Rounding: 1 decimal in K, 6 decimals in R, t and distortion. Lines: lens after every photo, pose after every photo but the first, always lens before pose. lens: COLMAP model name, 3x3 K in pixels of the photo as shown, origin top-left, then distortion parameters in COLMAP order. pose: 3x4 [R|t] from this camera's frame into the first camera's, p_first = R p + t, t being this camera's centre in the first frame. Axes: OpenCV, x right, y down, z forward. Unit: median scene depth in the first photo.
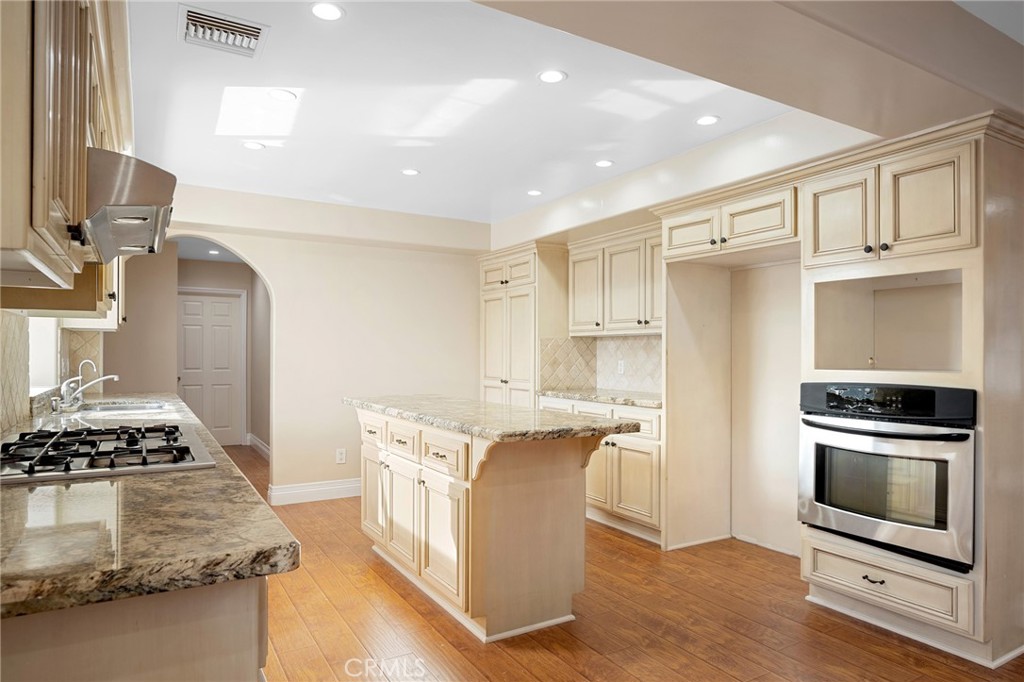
lens RADIAL K [[619.2, 0, 512.5], [0, 619.2, 346.6], [0, 0, 1]] dist [-0.004215, -0.000829]
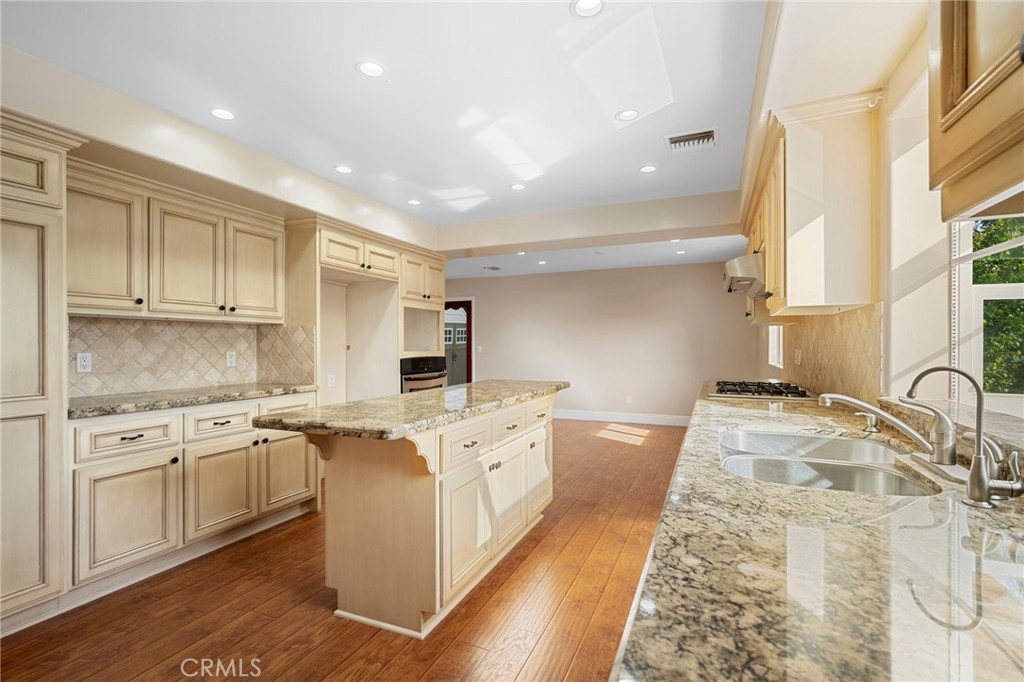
lens RADIAL K [[474.2, 0, 512.0], [0, 474.2, 341.0], [0, 0, 1]] dist [0.001577, 0.000055]
pose [[-0.589759, 0.001300, 0.807578, -0.660859], [-0.011488, 0.999884, -0.009999, 0.011360], [-0.807497, -0.015175, -0.589676, 1.172289]]
